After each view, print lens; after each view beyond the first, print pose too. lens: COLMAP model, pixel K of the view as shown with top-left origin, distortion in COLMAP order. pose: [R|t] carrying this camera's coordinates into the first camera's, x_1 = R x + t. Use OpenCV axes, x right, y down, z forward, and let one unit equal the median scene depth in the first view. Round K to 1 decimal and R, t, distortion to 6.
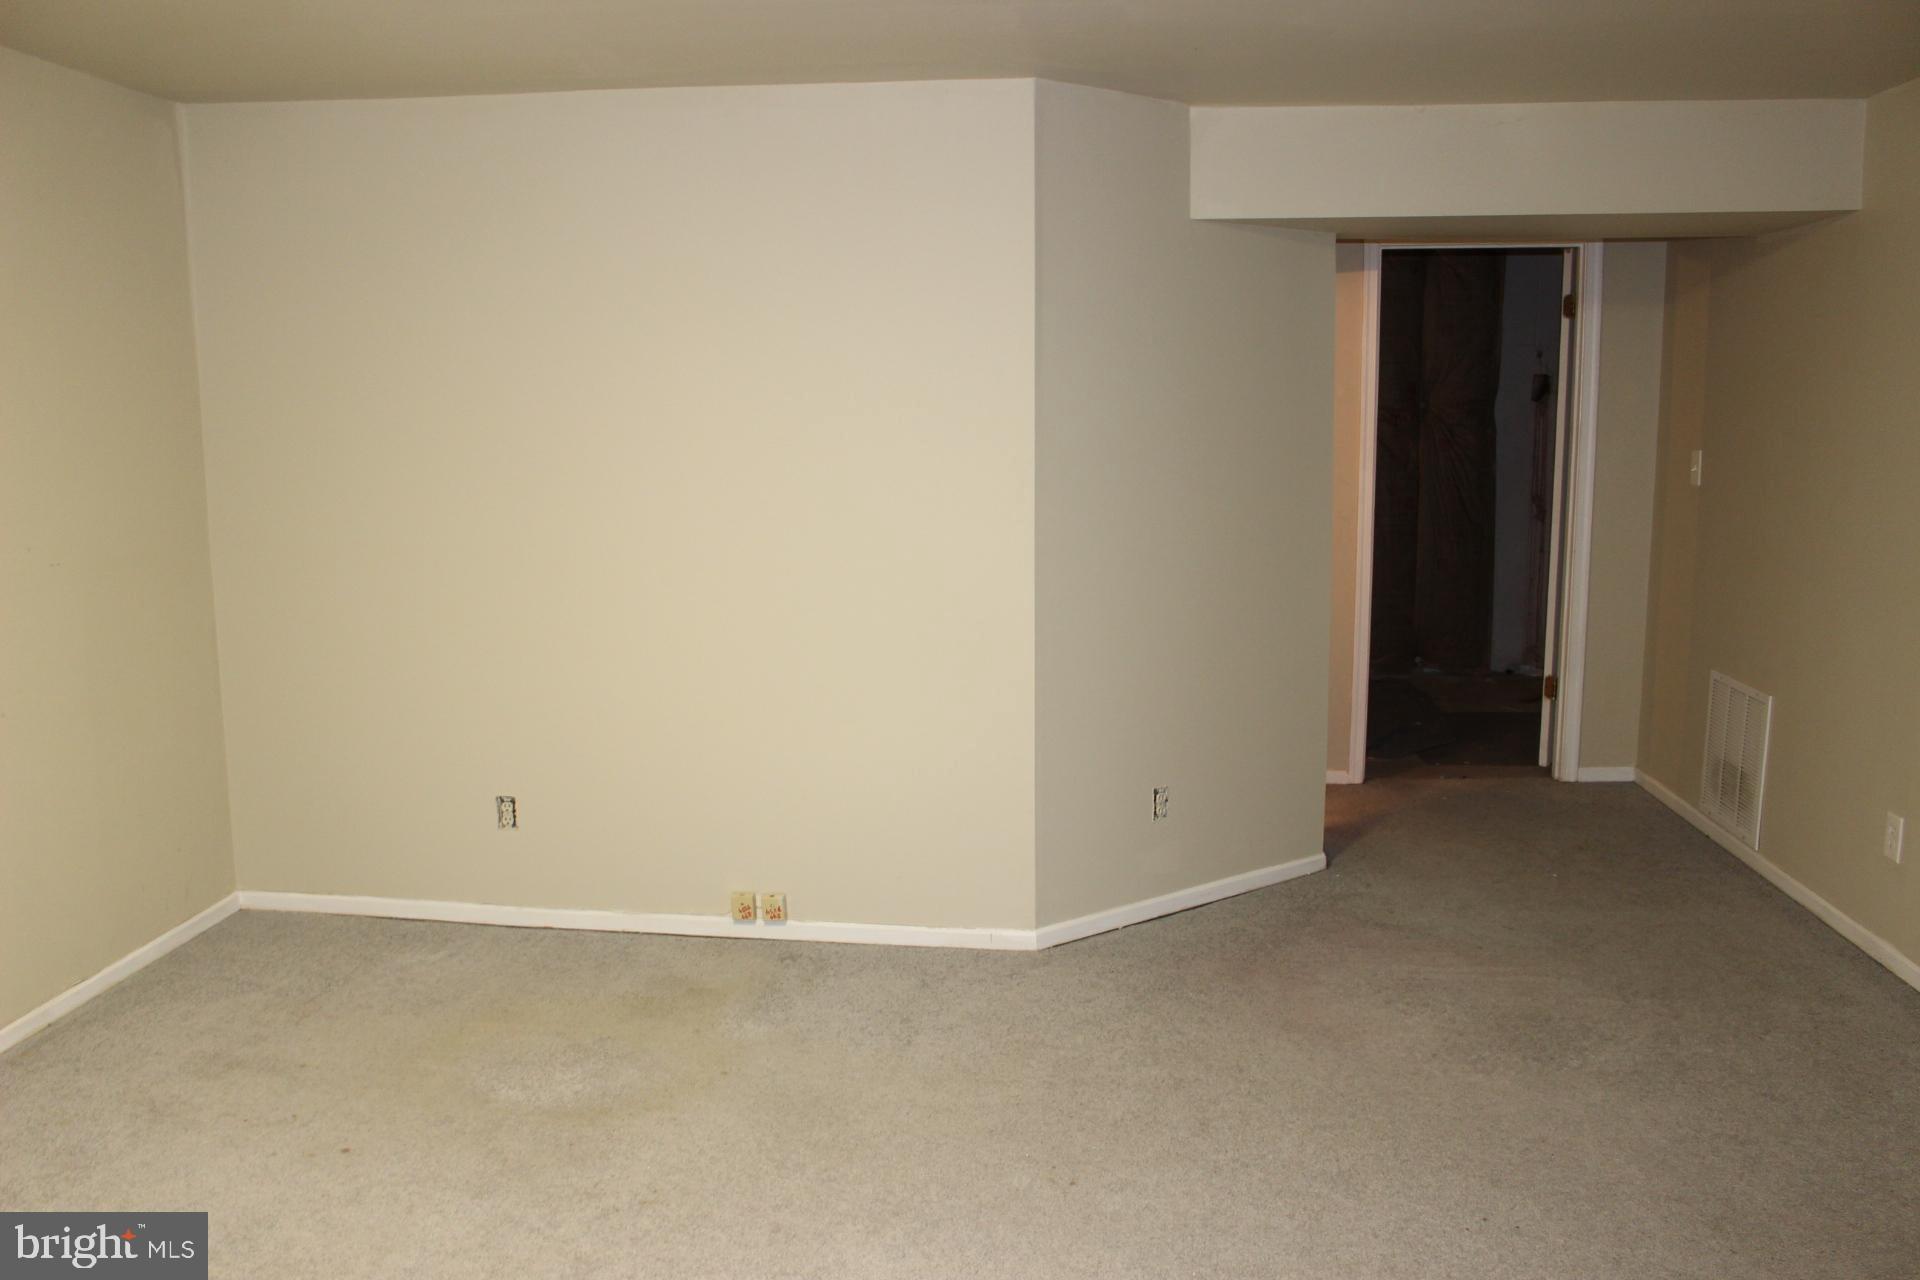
lens RADIAL K [[1595.0, 0, 965.0], [0, 1595.0, 645.4], [0, 0, 1]] dist [-0.157809, 0.128976]
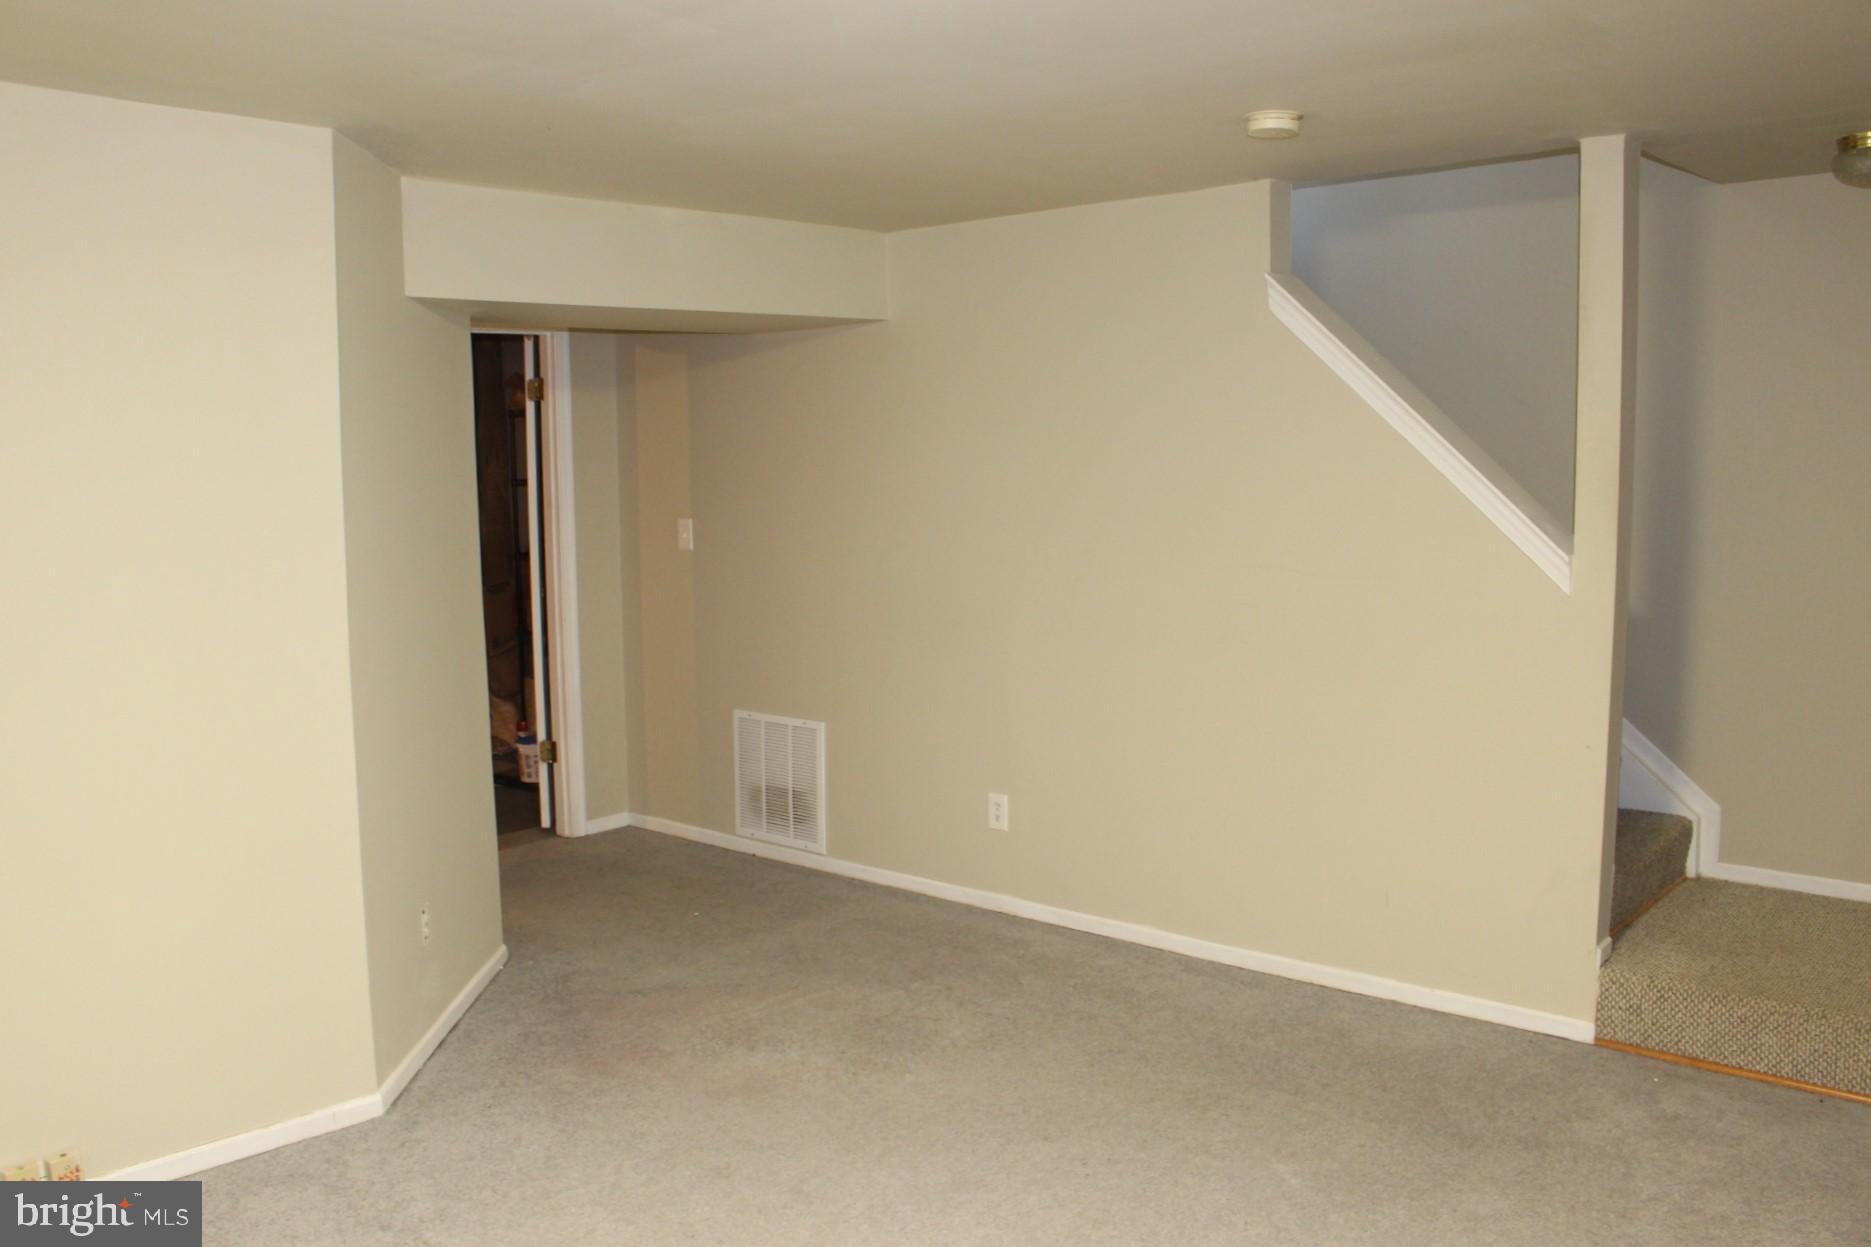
lens RADIAL K [[1554.3, 0, 940.4], [0, 1554.3, 628.8], [0, 0, 1]] dist [-0.157809, 0.128976]
pose [[0.618444, -0.087376, 0.780956, -0.310327], [0.133613, 0.991021, 0.005070, -0.029152], [-0.774386, 0.101211, 0.624566, 0.168895]]
